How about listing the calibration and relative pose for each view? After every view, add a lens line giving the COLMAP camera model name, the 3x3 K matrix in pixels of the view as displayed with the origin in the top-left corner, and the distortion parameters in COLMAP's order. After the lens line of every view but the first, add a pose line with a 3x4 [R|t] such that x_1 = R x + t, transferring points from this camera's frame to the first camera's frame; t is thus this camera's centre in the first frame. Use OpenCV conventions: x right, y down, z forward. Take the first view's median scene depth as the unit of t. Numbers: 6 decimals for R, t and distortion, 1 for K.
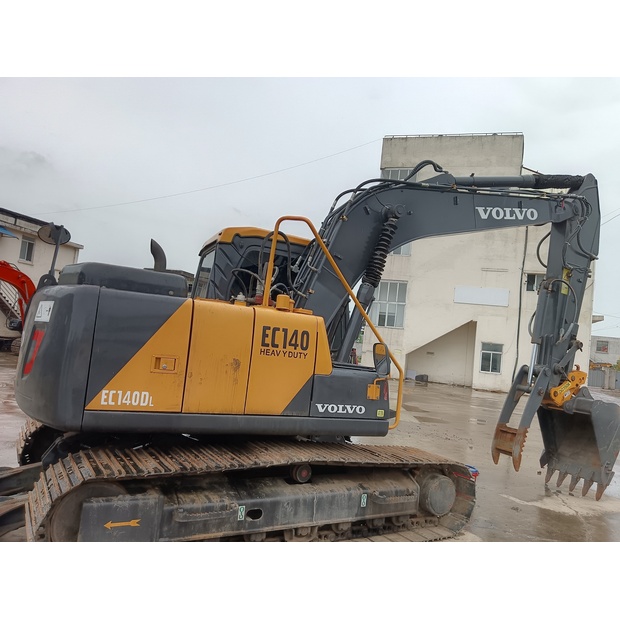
lens RADIAL K [[488.9, 0, 306.9], [0, 488.9, 305.0], [0, 0, 1]] dist [0.105627, -0.214657]
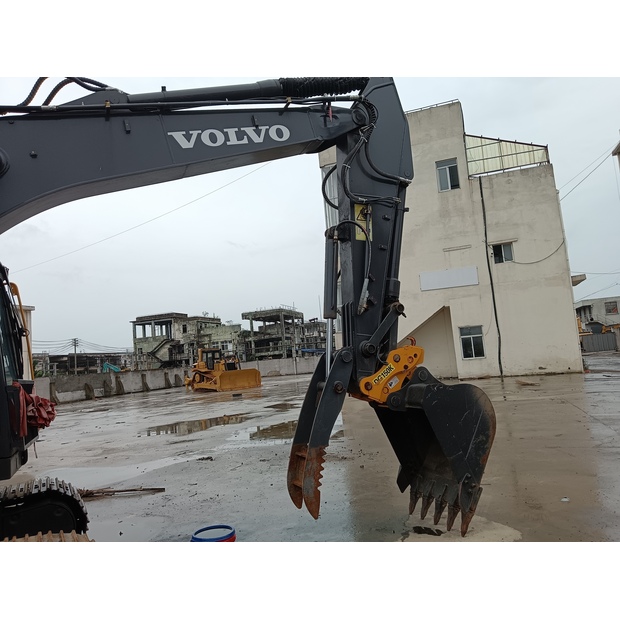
lens RADIAL K [[488.9, 0, 306.9], [0, 488.9, 305.0], [0, 0, 1]] dist [0.105627, -0.214657]
pose [[0.981807, -0.188994, -0.018327, 0.404990], [0.188141, 0.981307, -0.040497, 0.073317], [0.025638, 0.036313, 0.999012, 0.291907]]
